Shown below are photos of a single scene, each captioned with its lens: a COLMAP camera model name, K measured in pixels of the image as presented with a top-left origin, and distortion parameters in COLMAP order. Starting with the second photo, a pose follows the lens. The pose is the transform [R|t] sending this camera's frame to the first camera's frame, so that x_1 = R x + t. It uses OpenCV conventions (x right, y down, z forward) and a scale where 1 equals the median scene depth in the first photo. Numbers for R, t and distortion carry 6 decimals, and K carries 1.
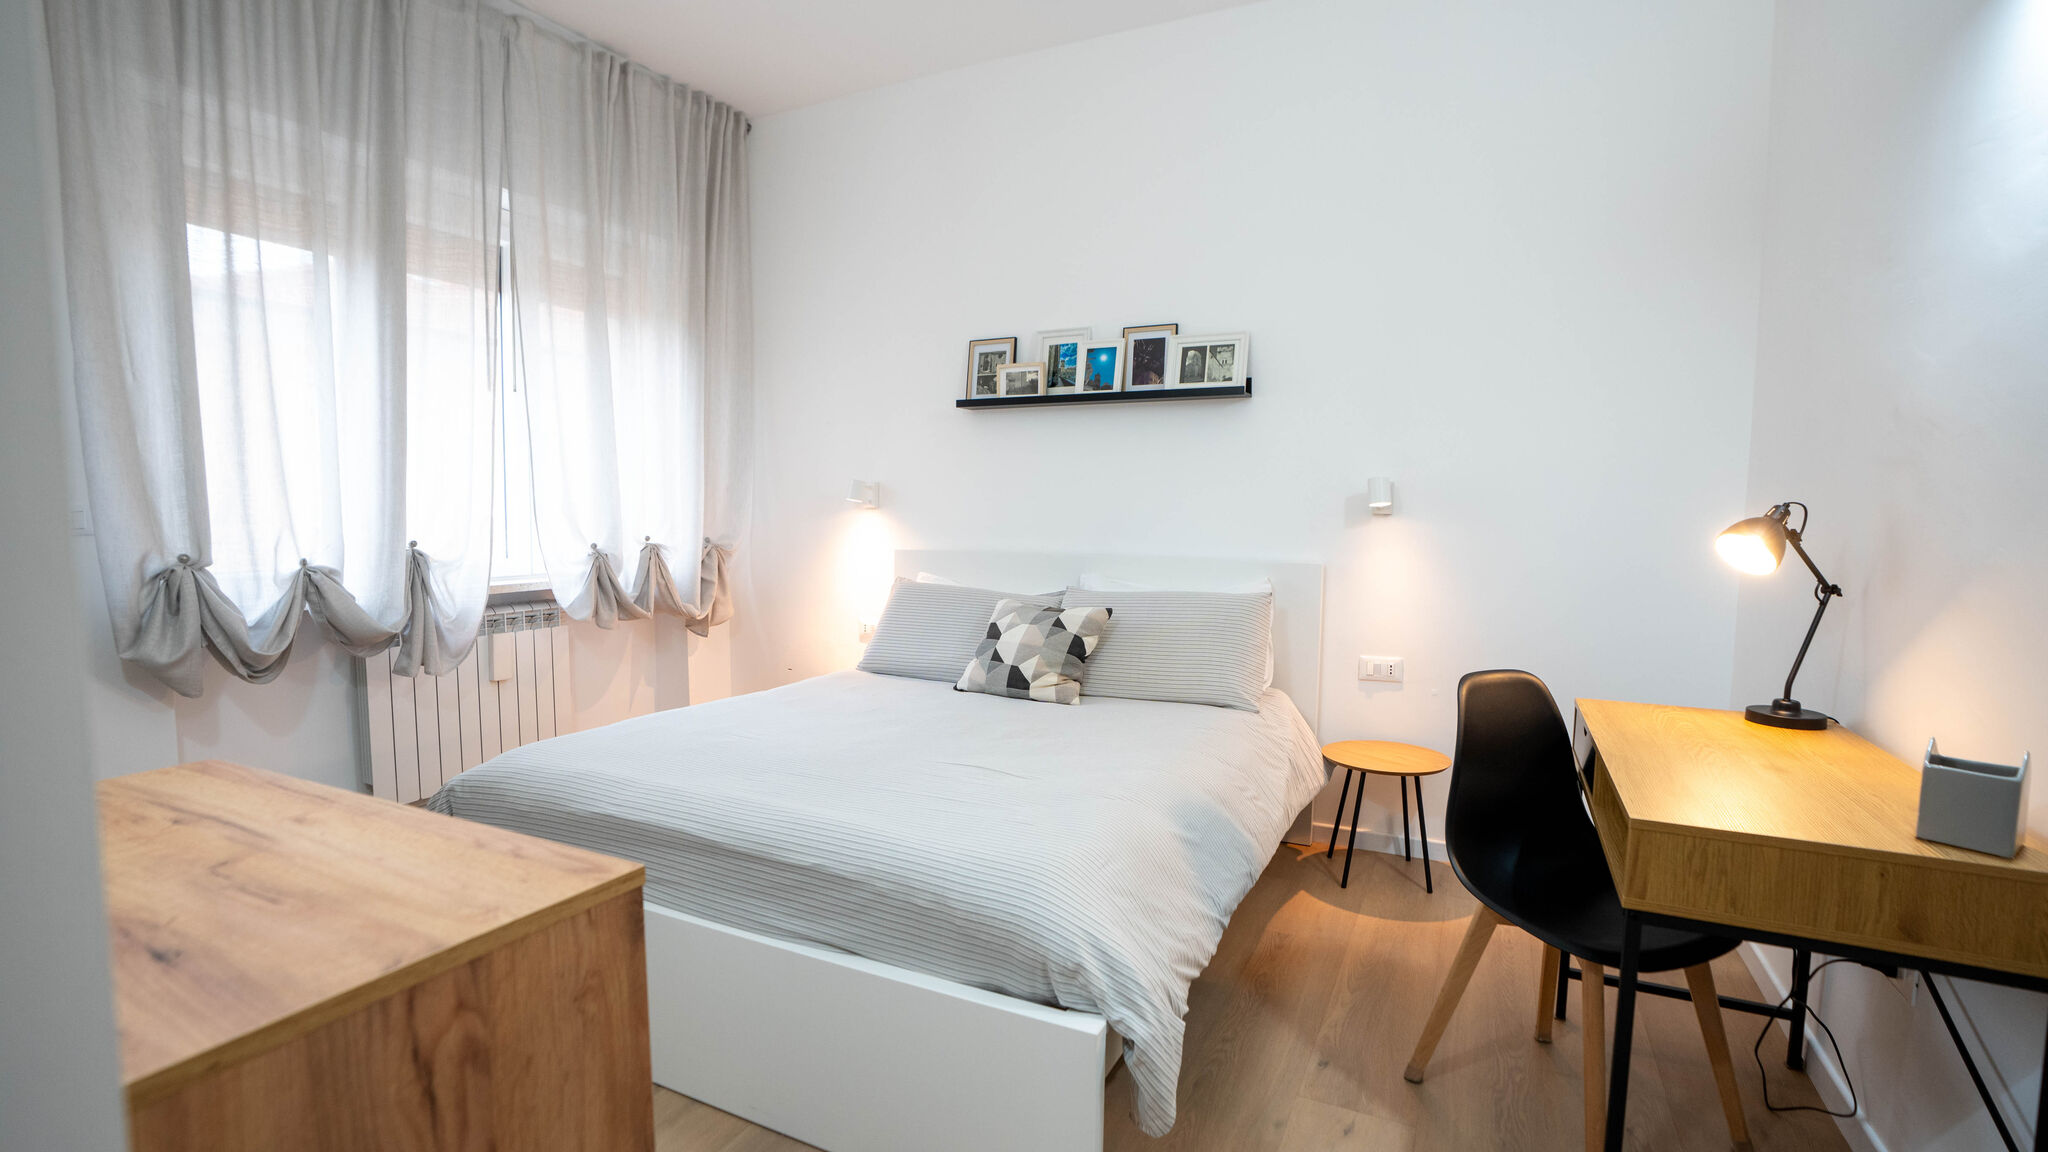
lens RADIAL K [[948.8, 0, 1025.4], [0, 948.8, 590.9], [0, 0, 1]] dist [-0.064726, 0.025851]
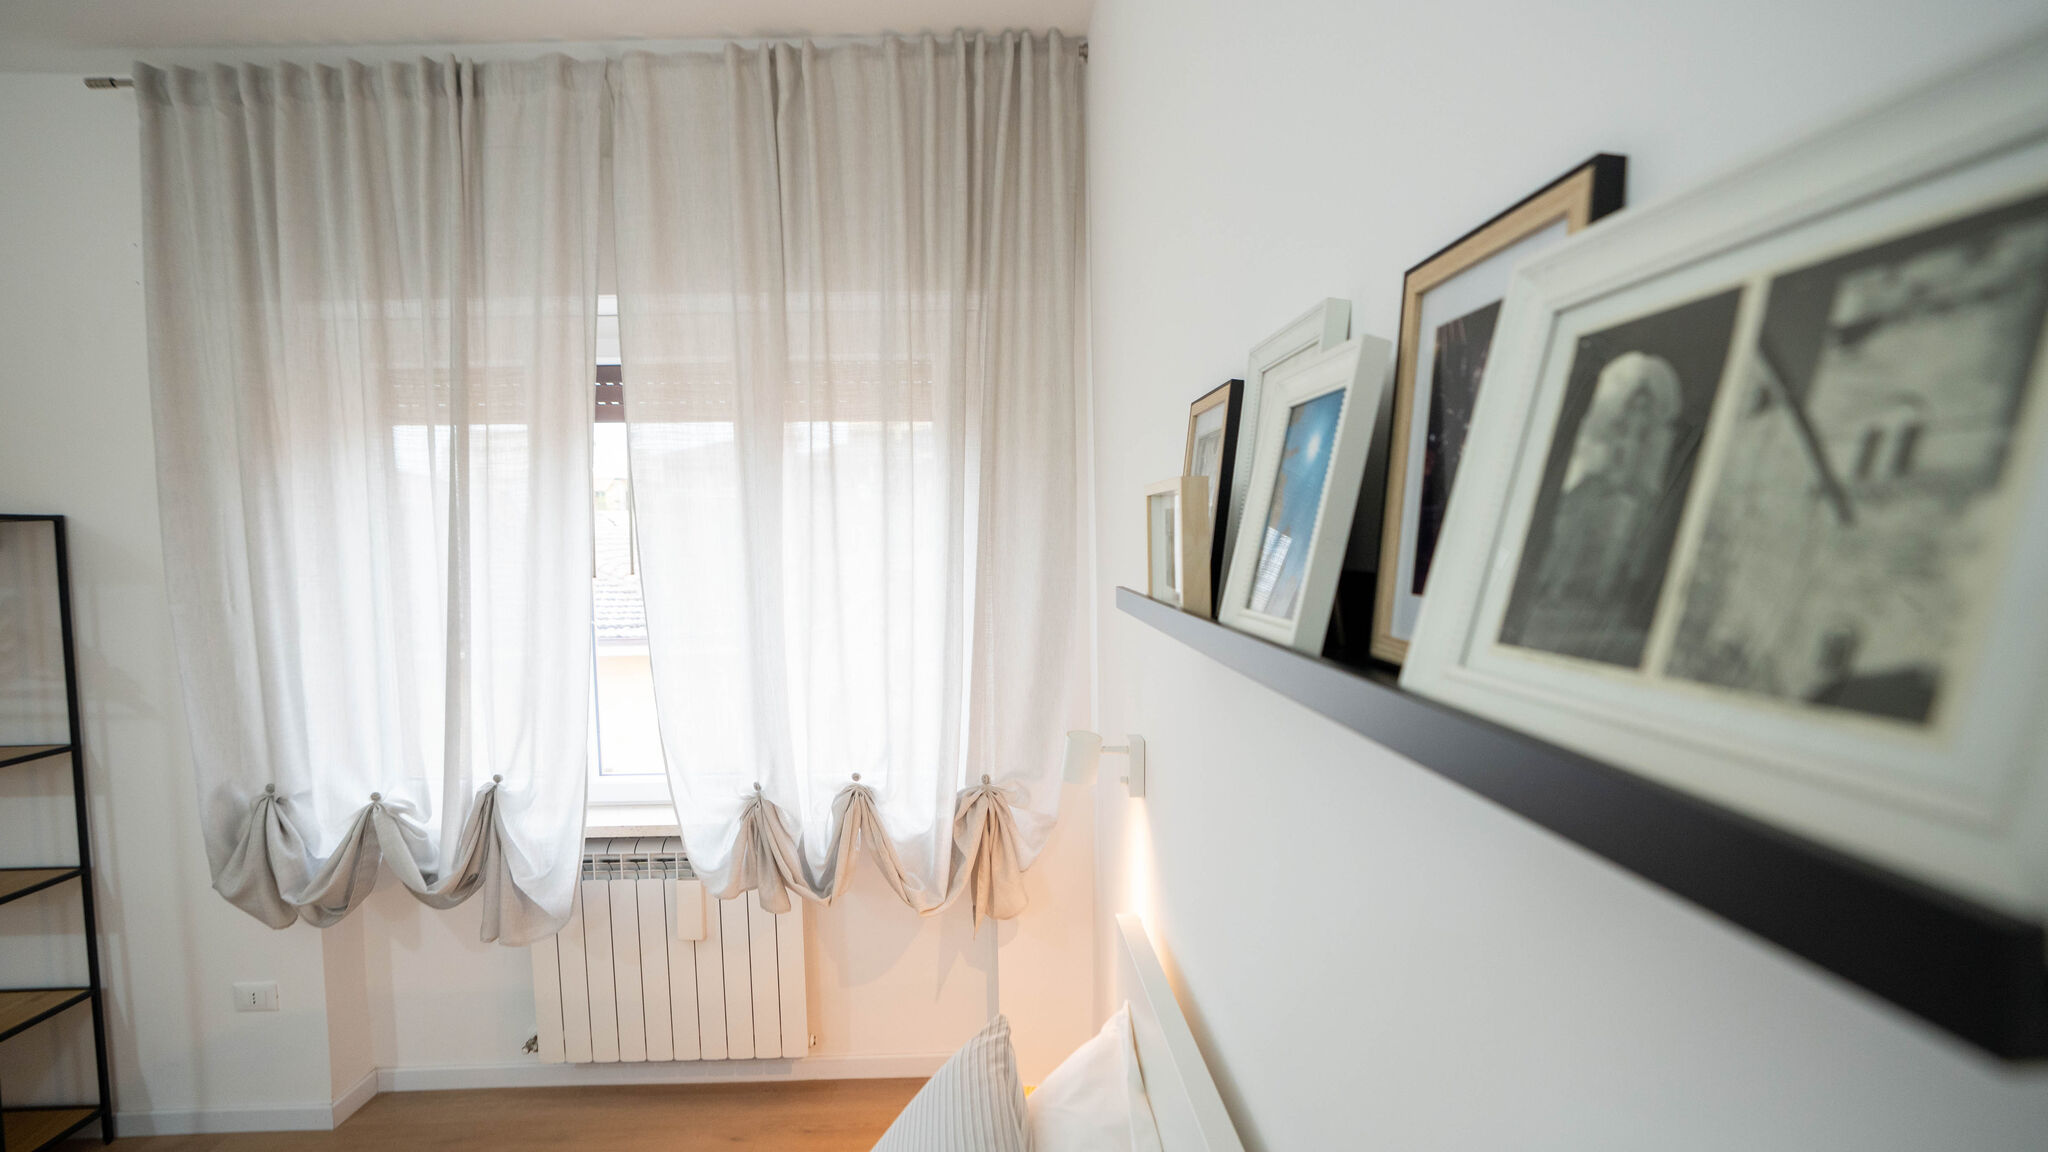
lens RADIAL K [[948.8, 0, 1025.4], [0, 948.8, 590.9], [0, 0, 1]] dist [-0.064726, 0.025851]
pose [[0.495217, 0.038861, -0.867900, 0.228829], [-0.058231, 0.998237, 0.011471, -0.215513], [0.866815, 0.044858, 0.496607, 0.851850]]
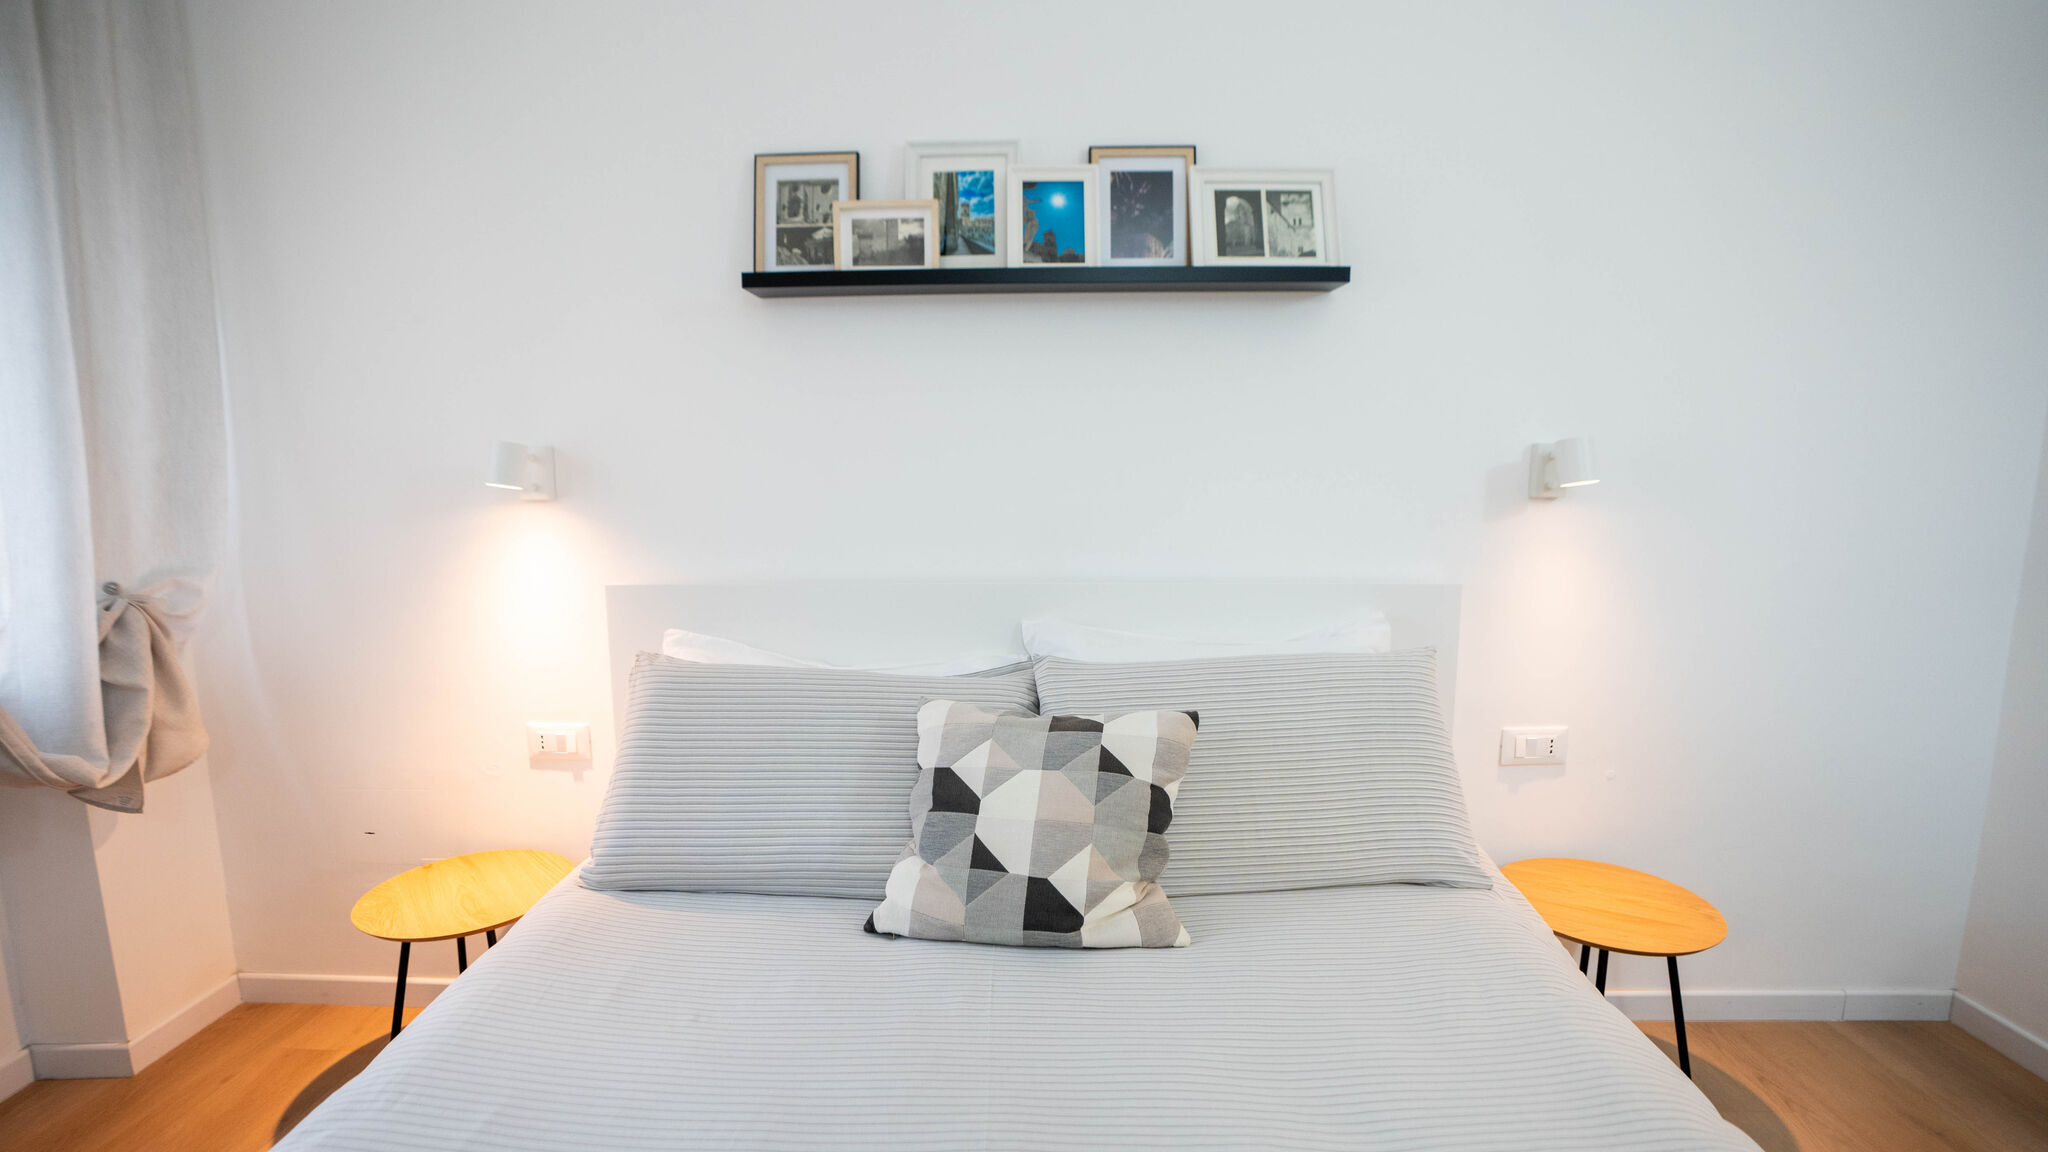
lens RADIAL K [[948.8, 0, 1025.4], [0, 948.8, 590.9], [0, 0, 1]] dist [-0.064726, 0.025851]
pose [[0.906213, -0.070167, 0.416959, -0.161796], [0.049350, 0.996947, 0.060513, -0.067020], [-0.419932, -0.034261, 0.906909, 0.538291]]
